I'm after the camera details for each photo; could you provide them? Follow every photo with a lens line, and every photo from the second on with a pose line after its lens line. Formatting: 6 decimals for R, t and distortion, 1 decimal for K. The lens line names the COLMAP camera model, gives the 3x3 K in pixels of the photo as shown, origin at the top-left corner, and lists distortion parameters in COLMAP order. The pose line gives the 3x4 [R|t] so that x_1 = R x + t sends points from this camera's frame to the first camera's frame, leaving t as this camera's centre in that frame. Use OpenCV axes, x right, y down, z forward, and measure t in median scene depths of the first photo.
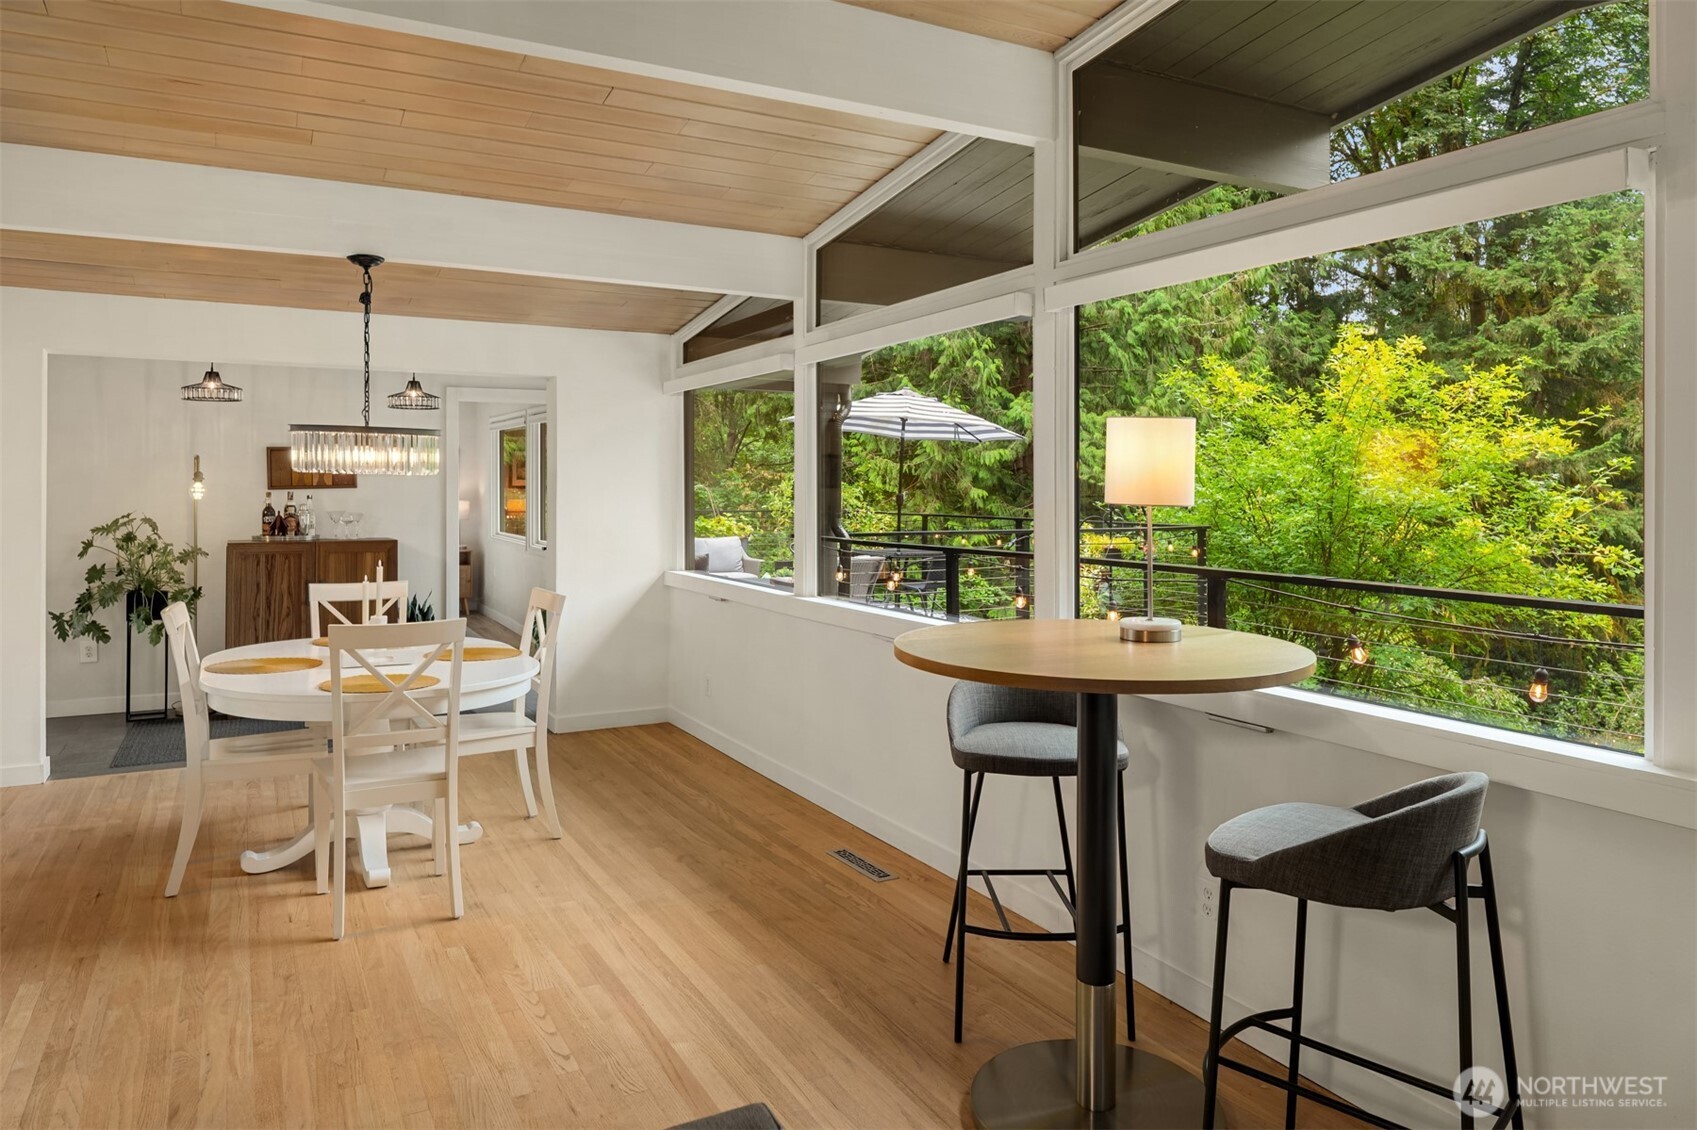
lens RADIAL K [[1125.6, 0, 861.5], [0, 1125.6, 473.6], [0, 0, 1]] dist [-0.020818, -0.001255]
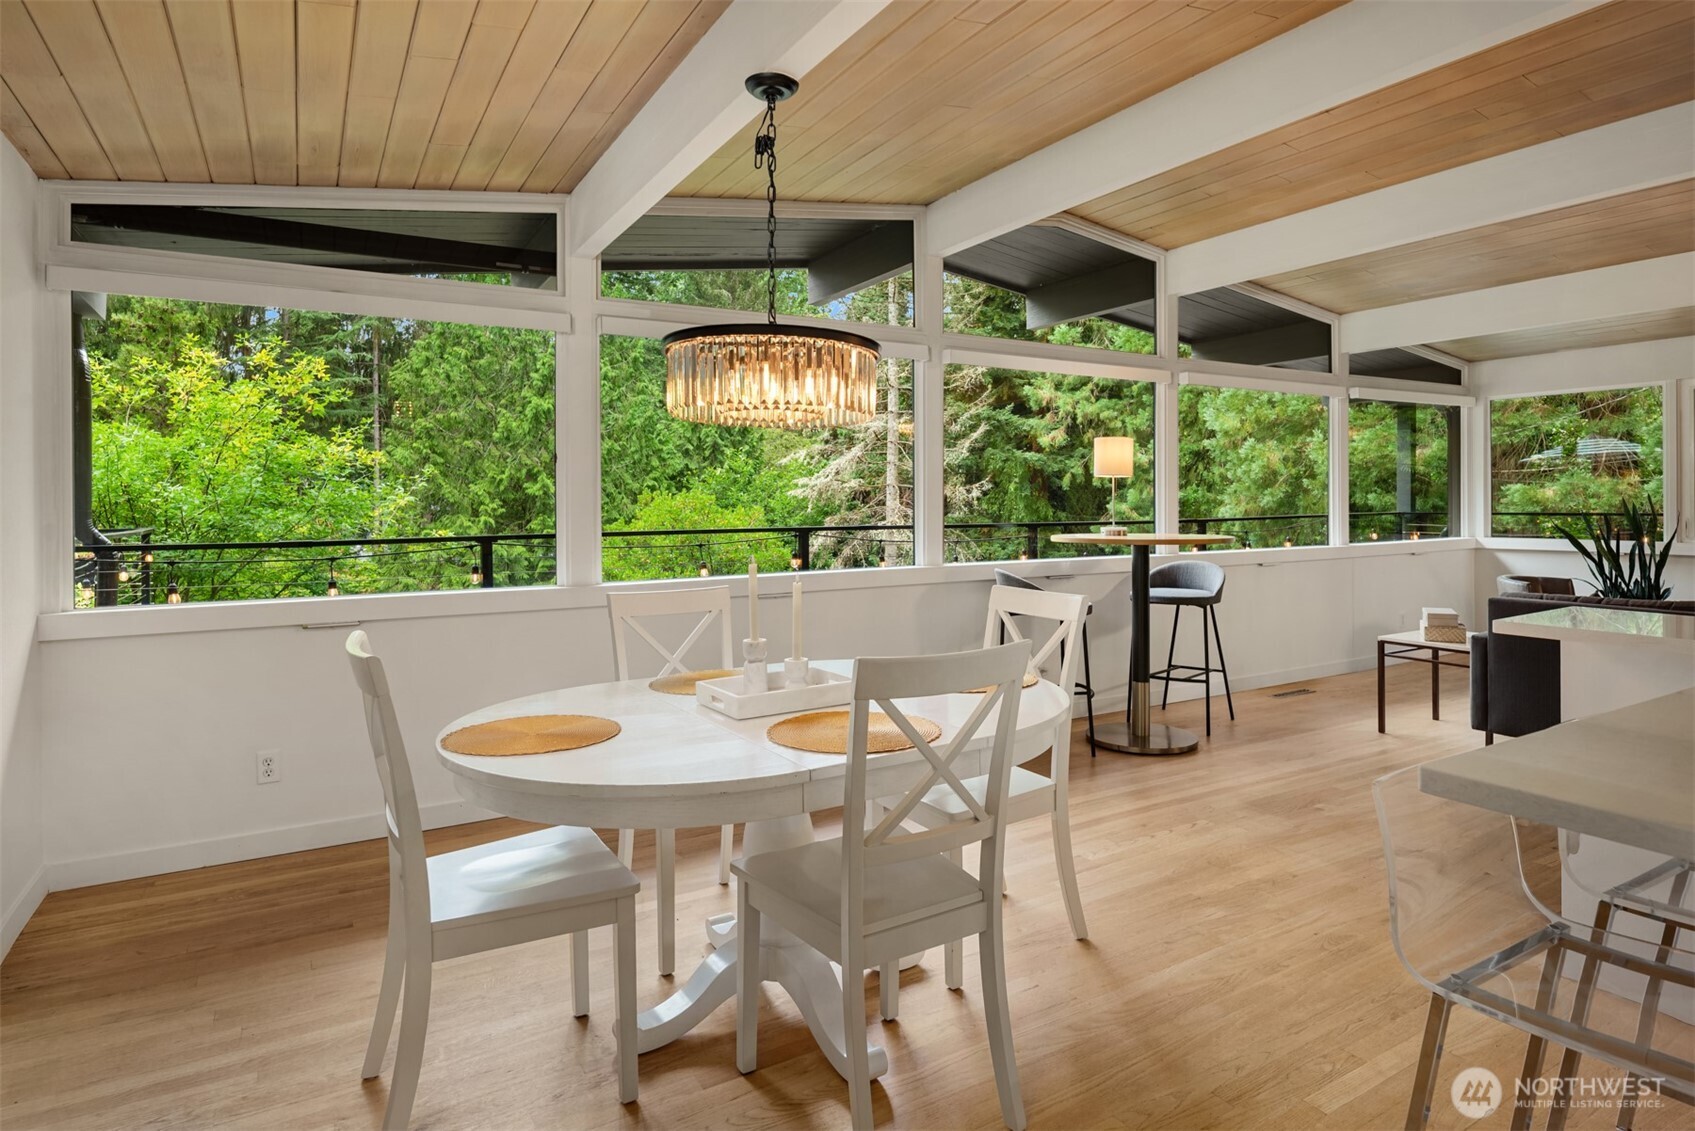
lens RADIAL K [[932.9, 0, 867.6], [0, 932.9, 543.2], [0, 0, 1]] dist [0.001993, -0.002732]
pose [[-0.044224, -0.045569, 0.997982, -0.624142], [-0.003734, 0.998960, 0.045448, 0.031408], [-0.999015, -0.001717, -0.044348, 0.621278]]
